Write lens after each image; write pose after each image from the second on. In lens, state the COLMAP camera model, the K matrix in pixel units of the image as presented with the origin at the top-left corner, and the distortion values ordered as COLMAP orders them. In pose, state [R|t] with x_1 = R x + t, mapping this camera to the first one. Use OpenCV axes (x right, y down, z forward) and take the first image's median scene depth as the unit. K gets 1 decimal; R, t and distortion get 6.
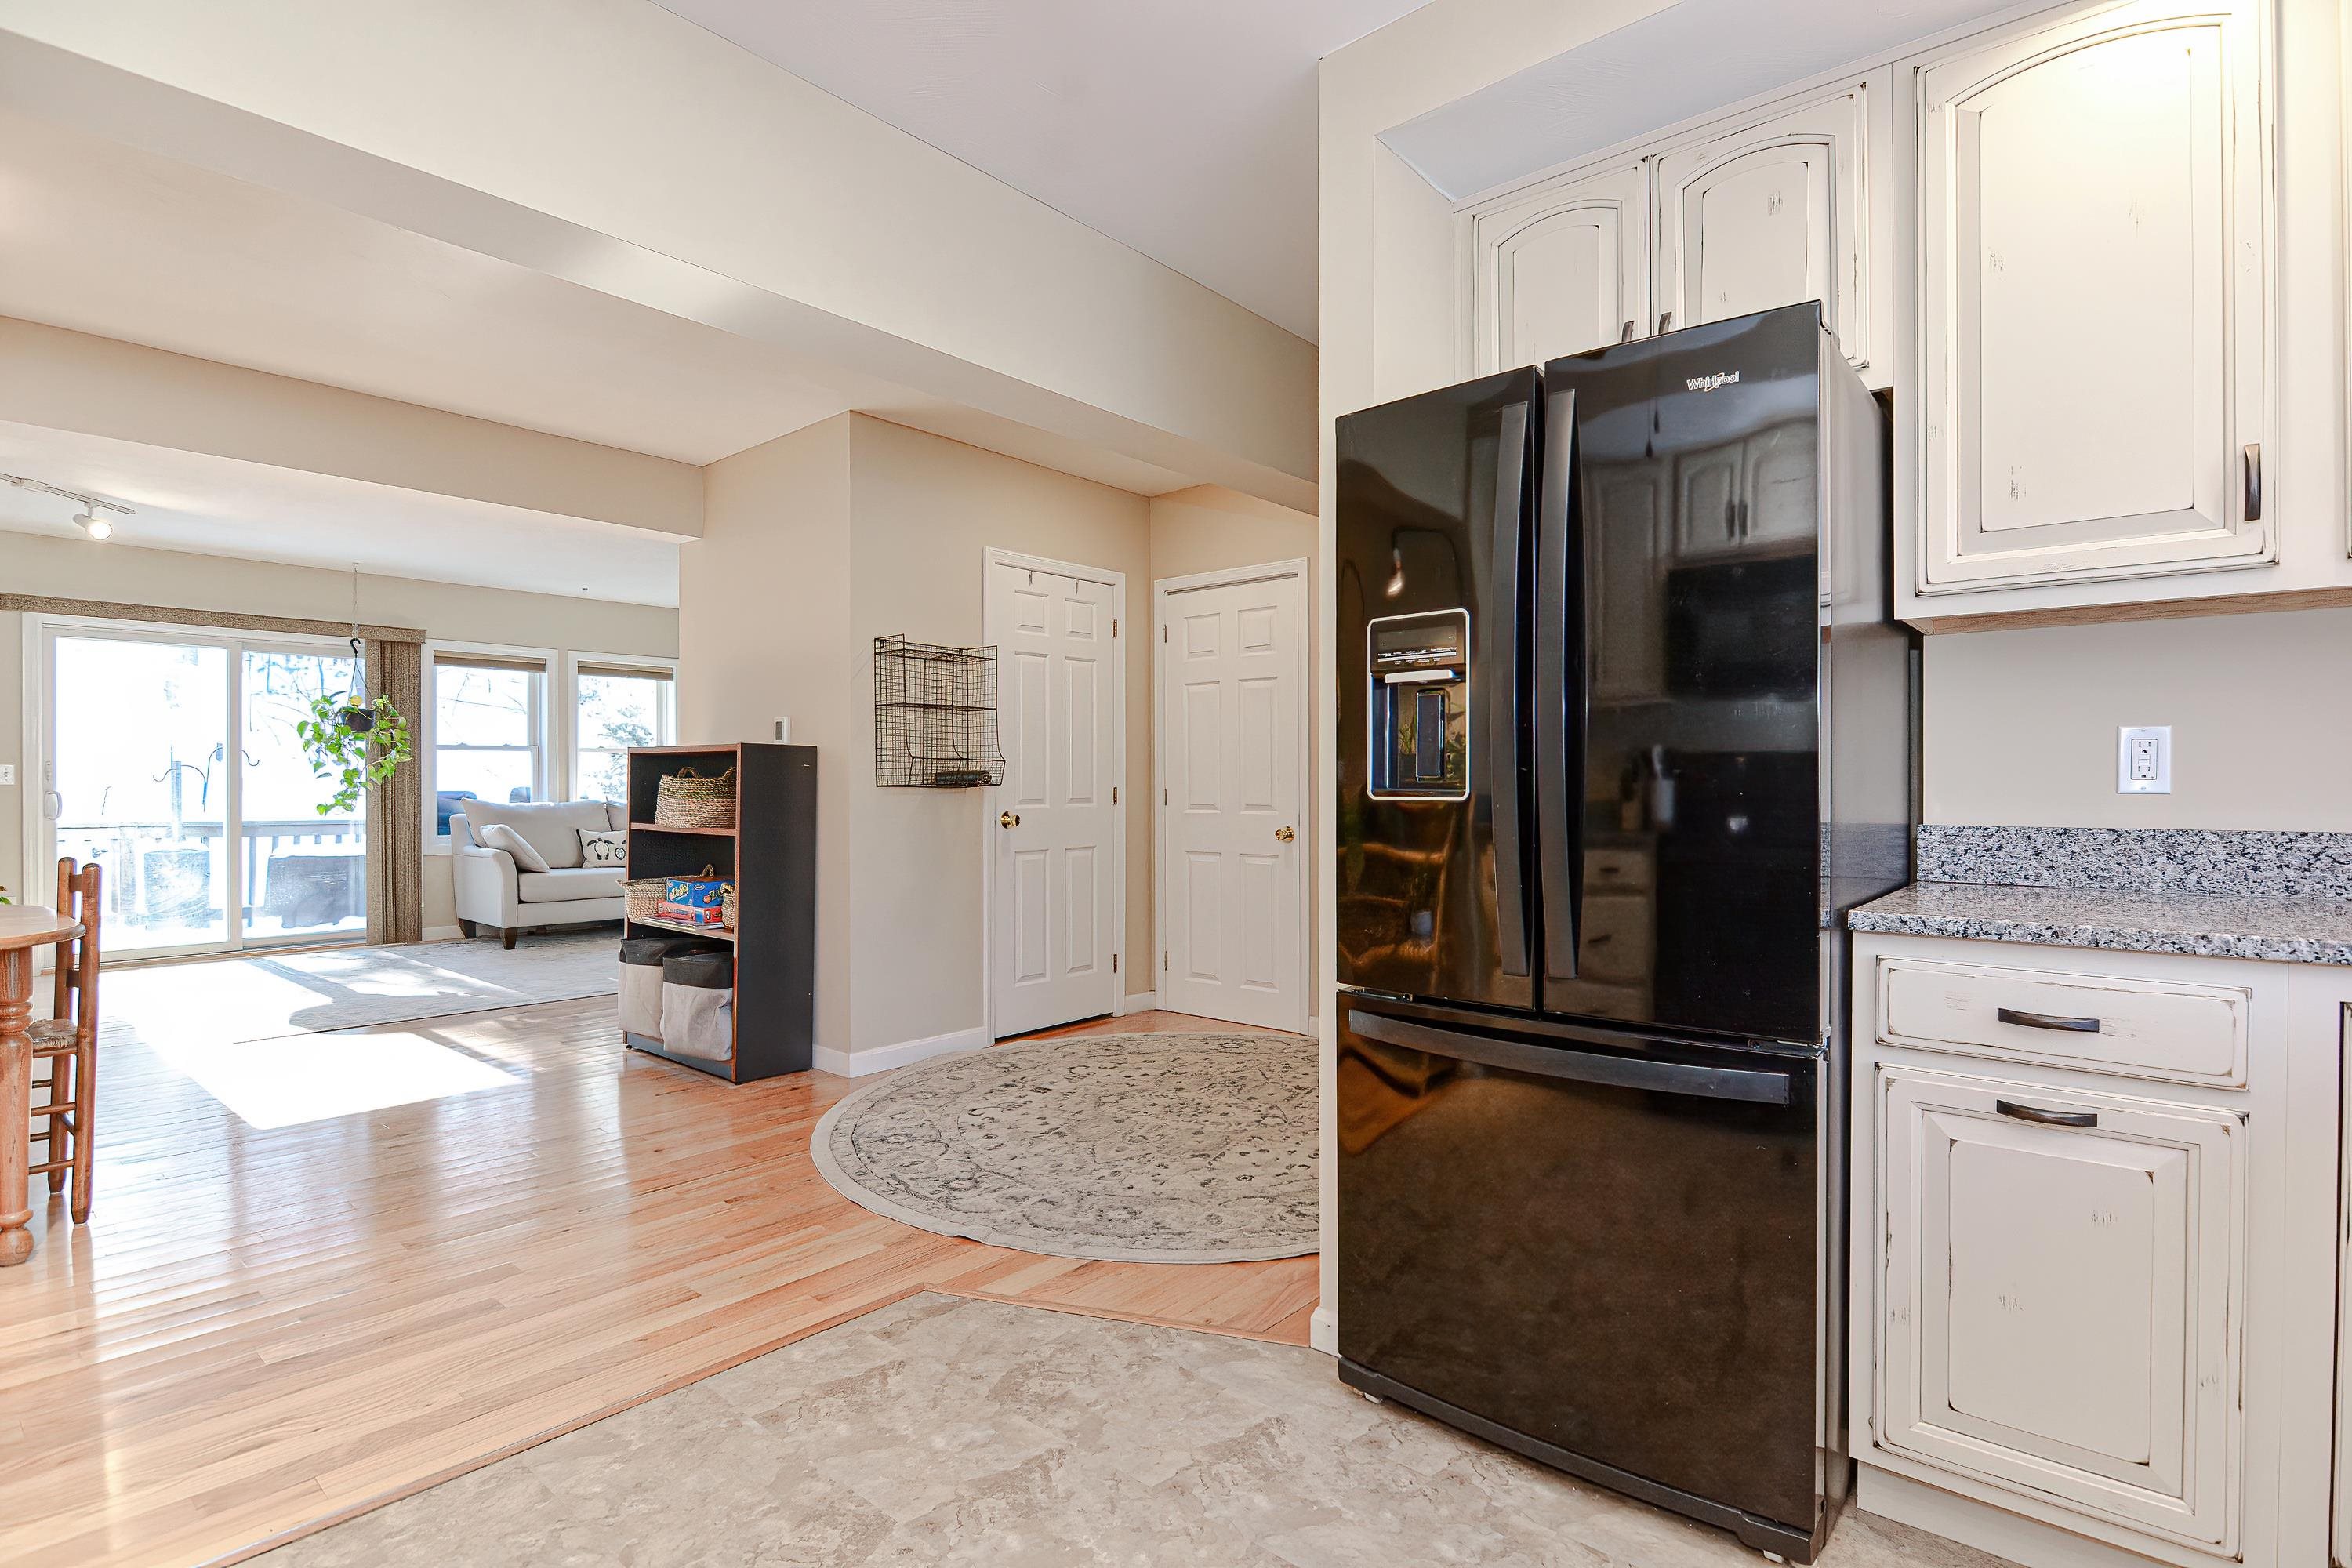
lens RADIAL K [[1148.8, 0, 1199.9], [0, 1148.8, 788.1], [0, 0, 1]] dist [-0.003053, -0.006776]
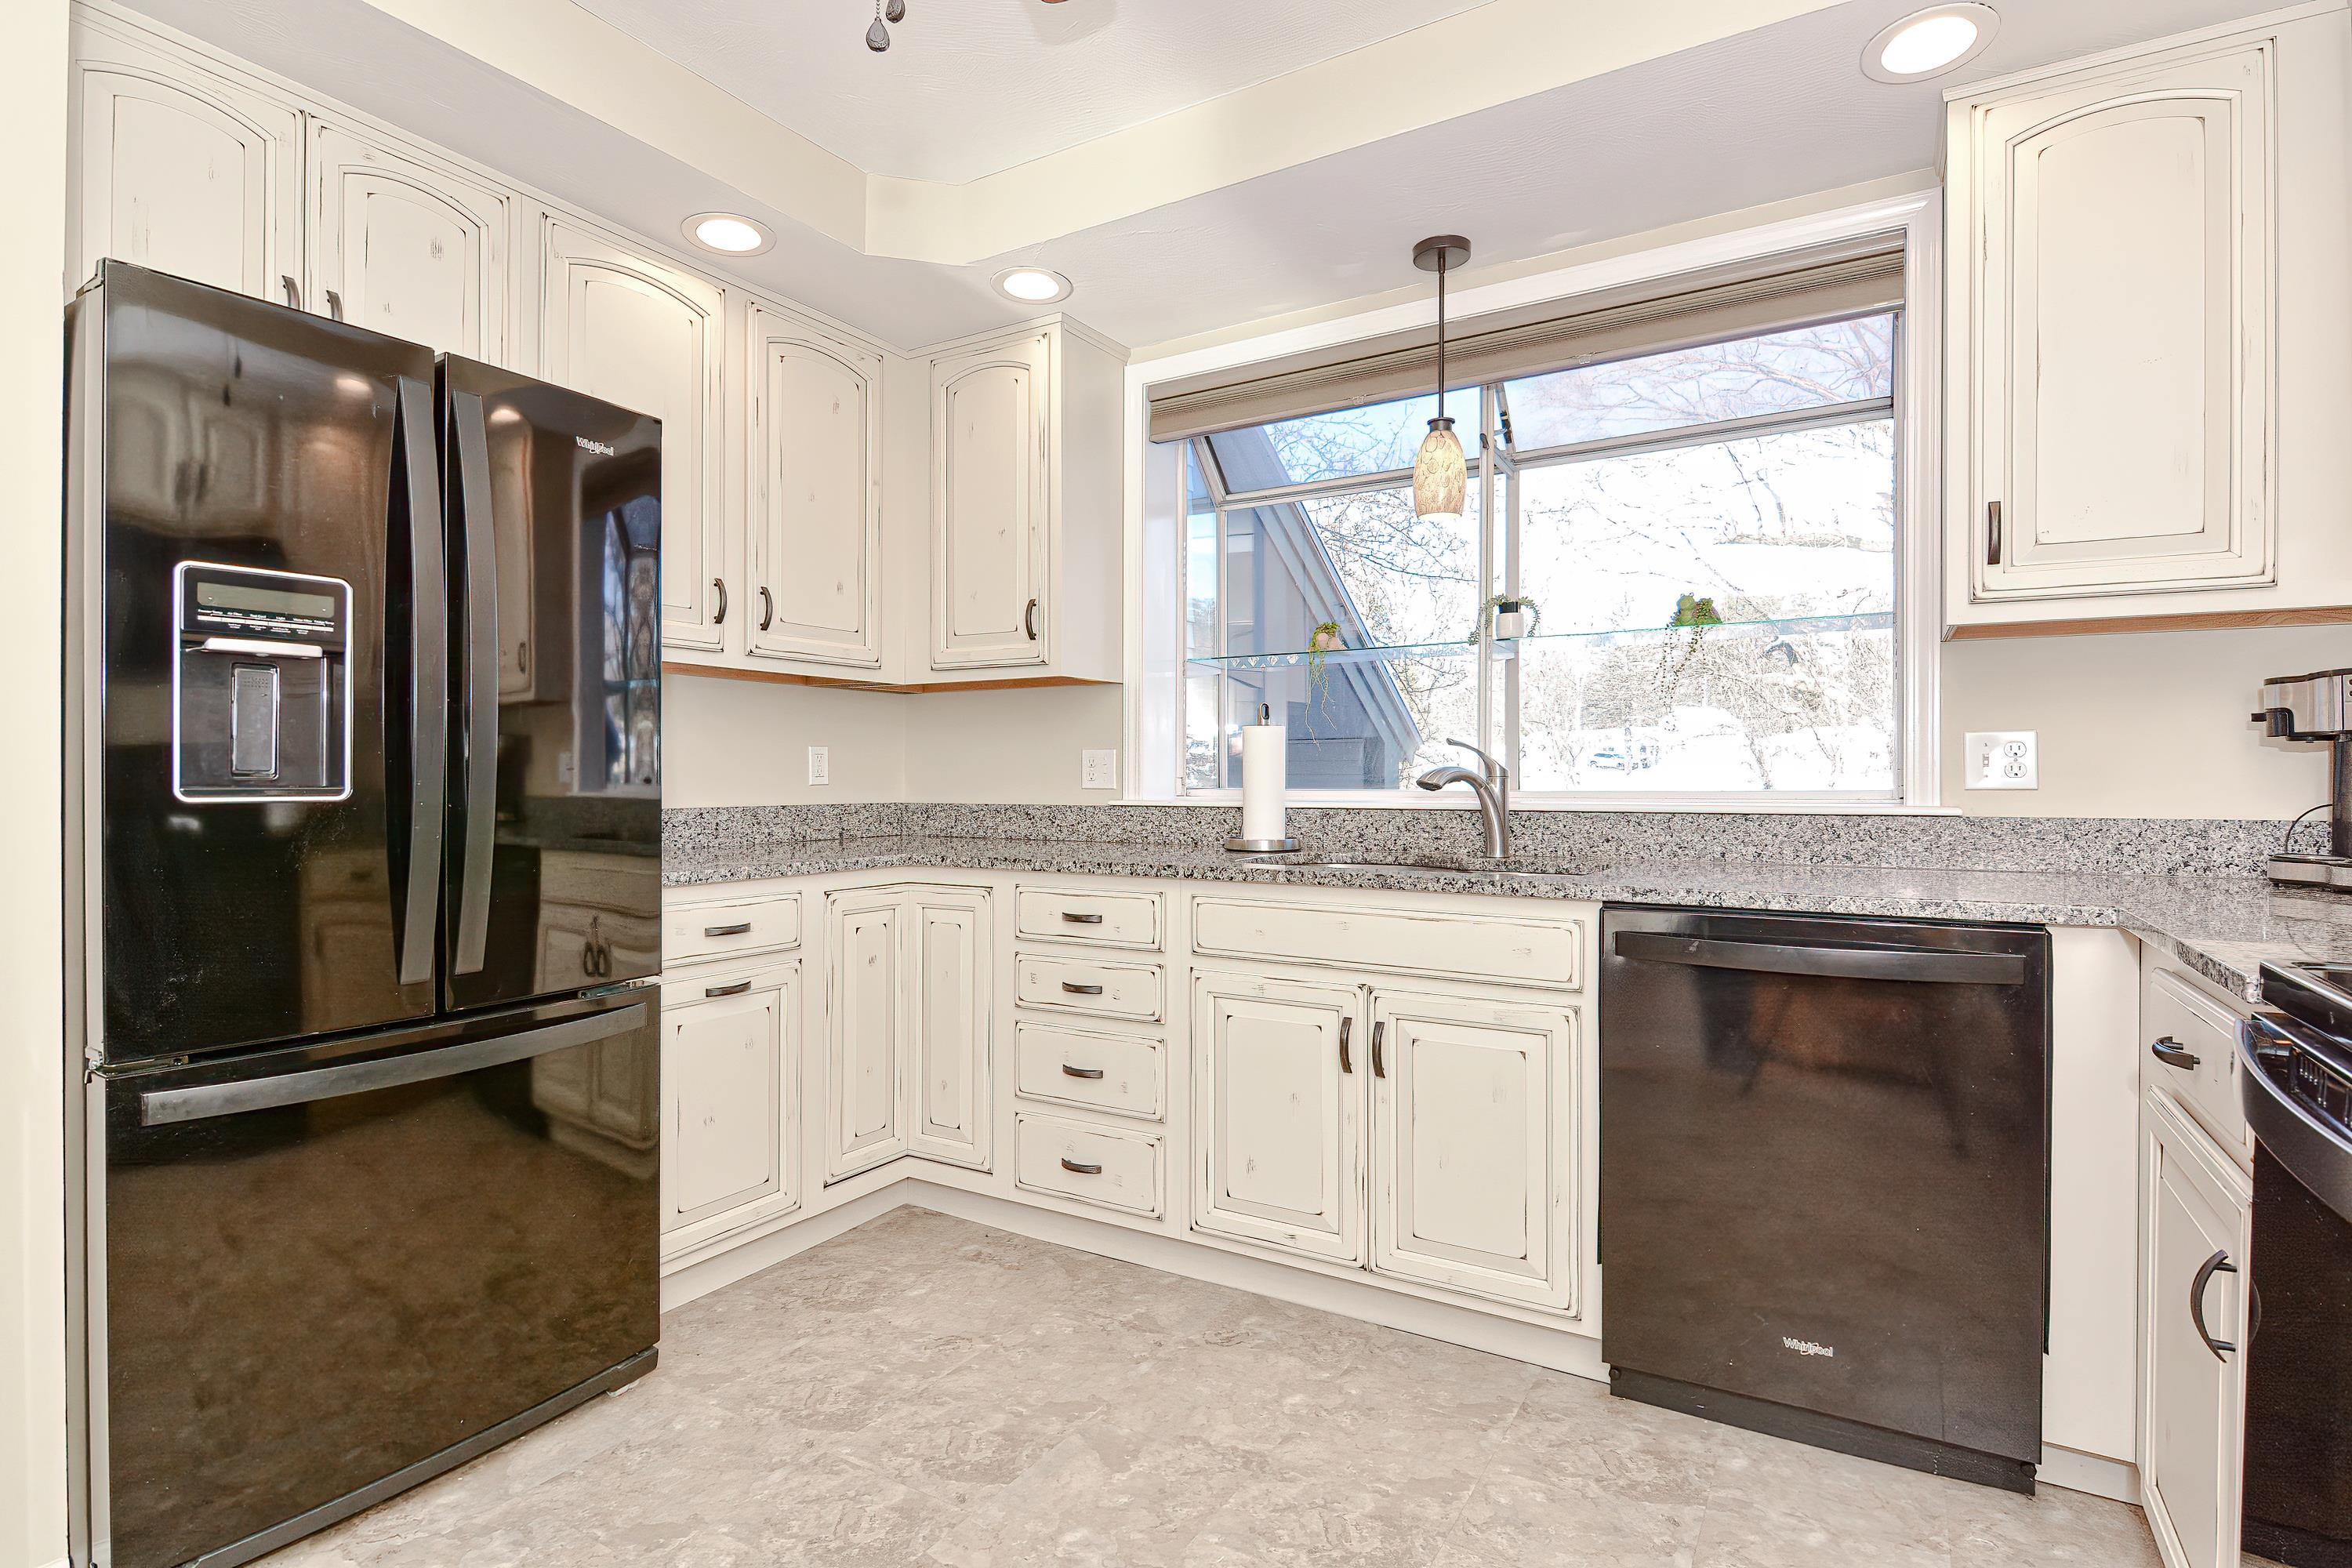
lens RADIAL K [[1164.9, 0, 1180.0], [0, 1164.9, 779.6], [0, 0, 1]] dist [-0.003002, -0.001793]
pose [[-0.166963, -0.001724, 0.985962, -0.193781], [0.003182, 0.999992, 0.002288, -0.001148], [-0.985958, 0.003519, -0.166957, 0.135117]]
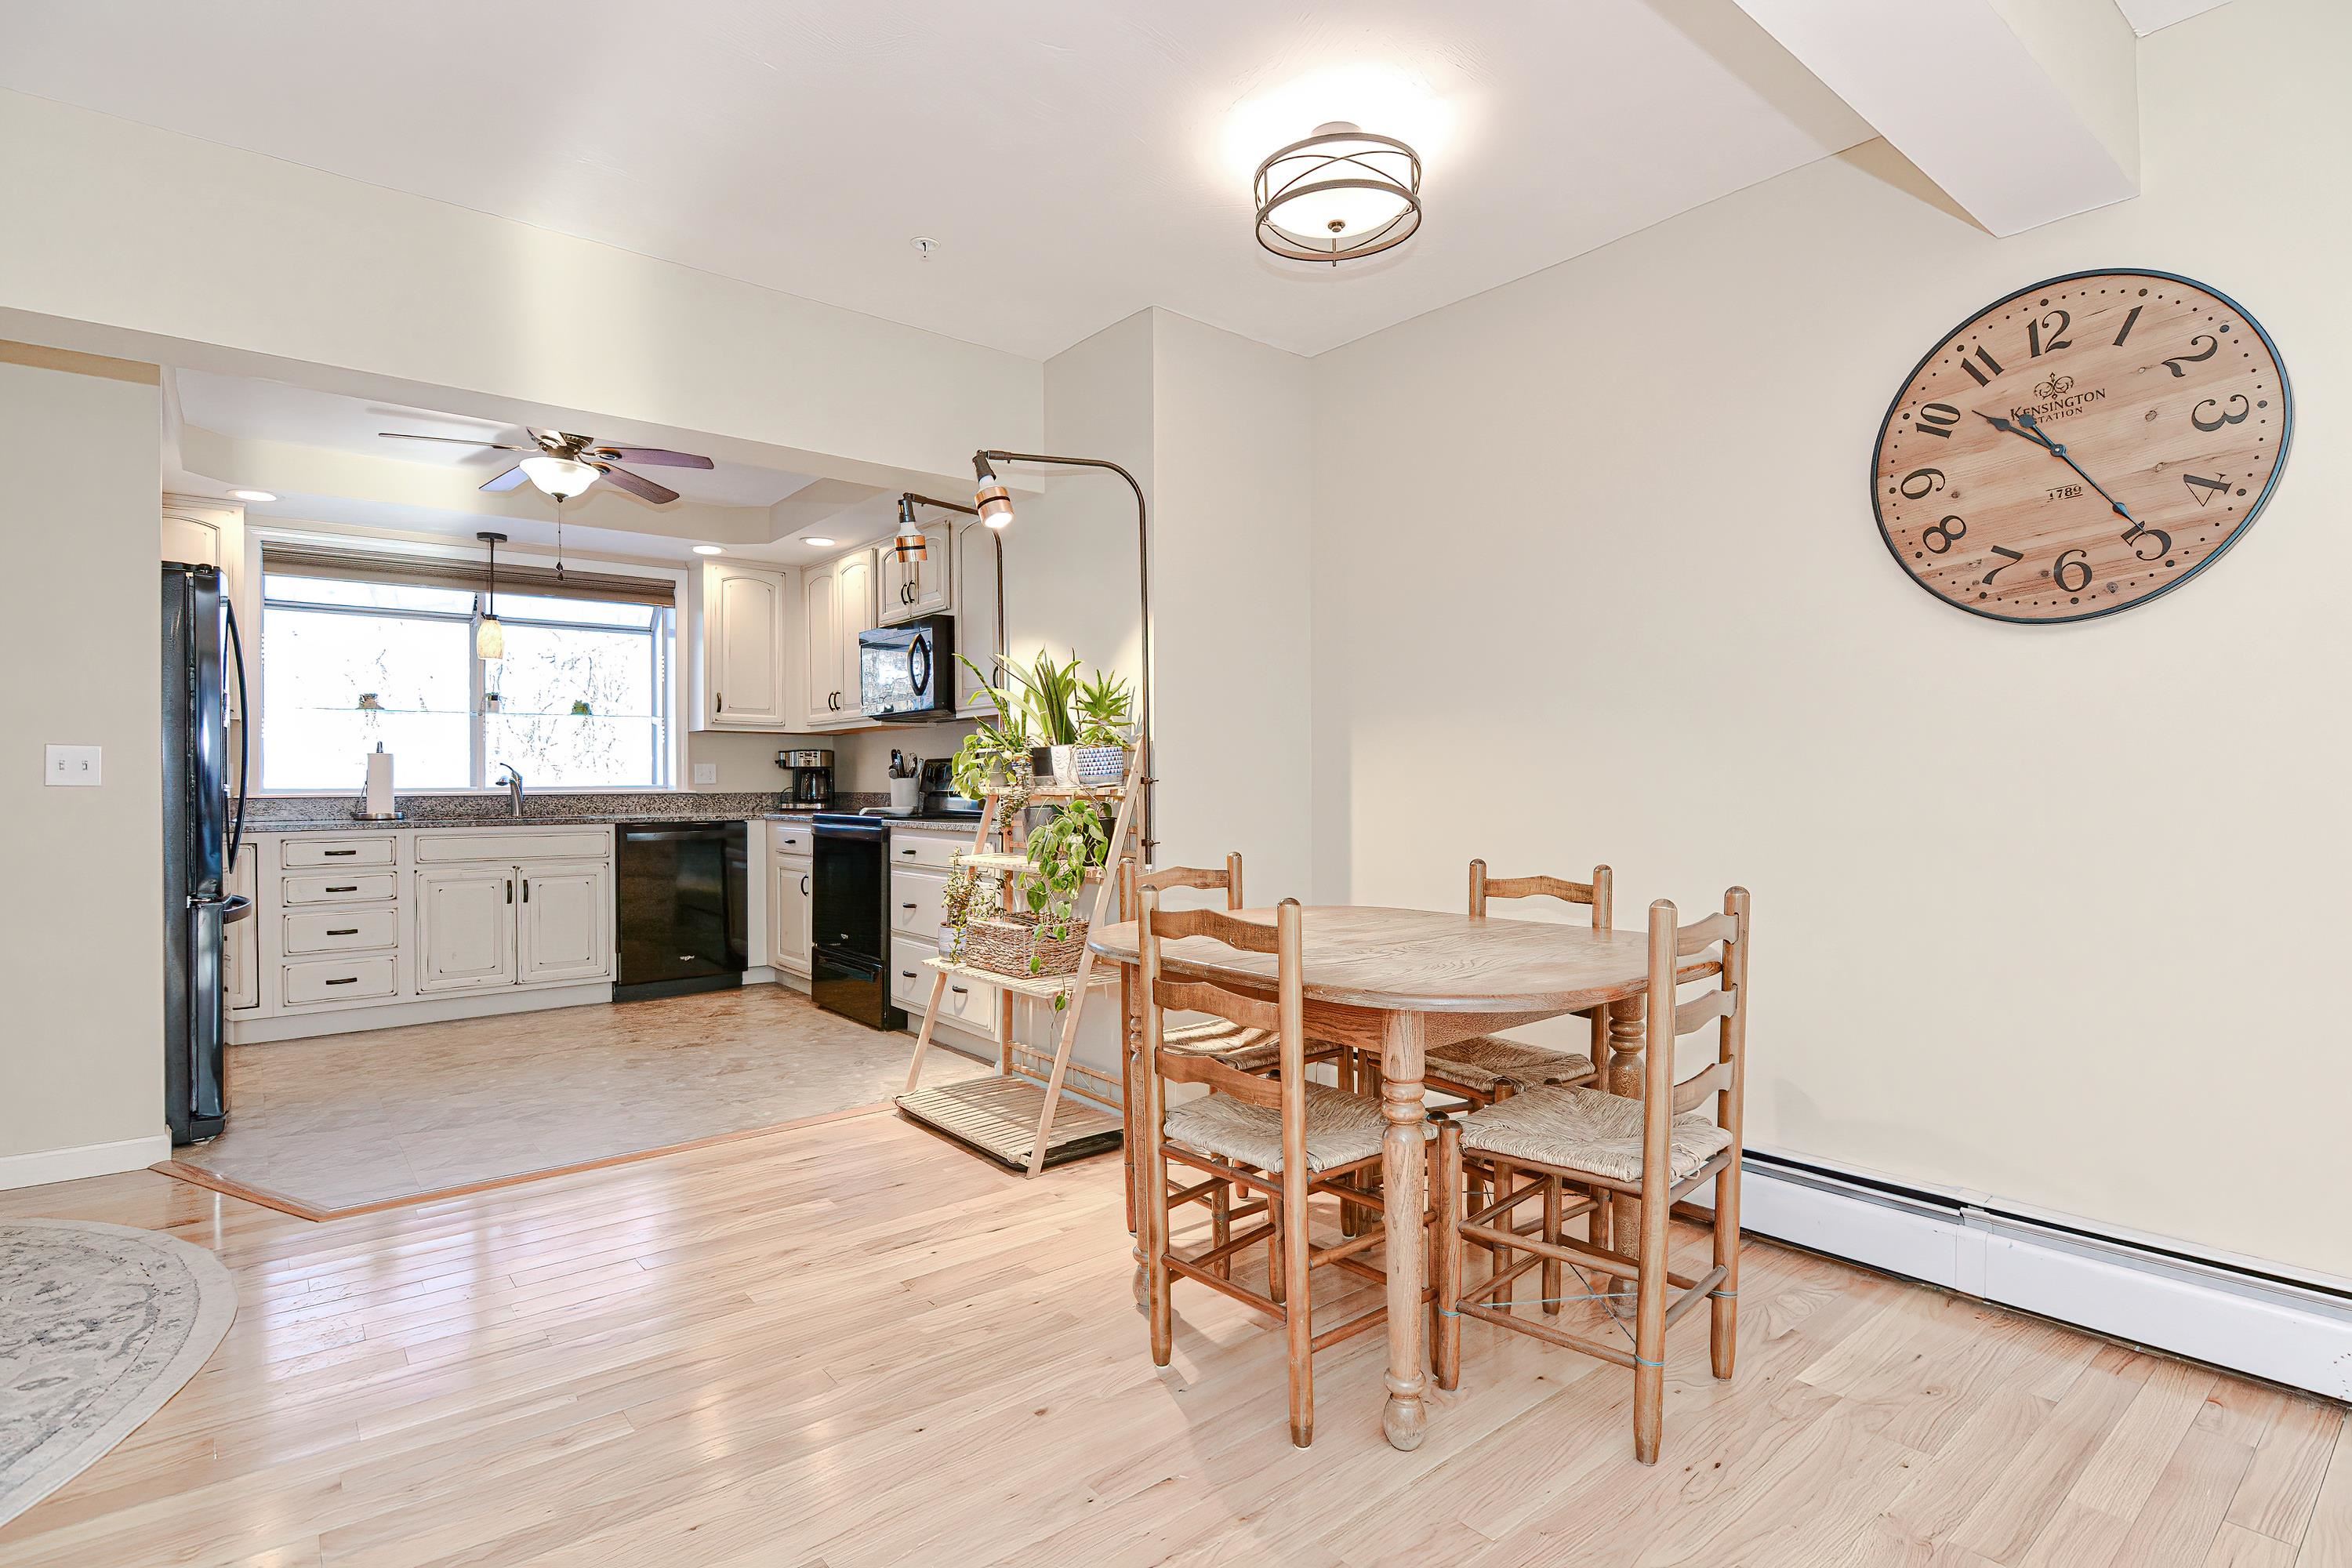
lens RADIAL K [[1148.8, 0, 1199.9], [0, 1148.8, 788.1], [0, 0, 1]] dist [-0.003053, -0.006776]
pose [[-0.985664, 0.002165, 0.168709, -0.459703], [0.004053, 0.999933, 0.010843, -0.001767], [-0.168674, 0.011371, -0.985606, 0.699309]]
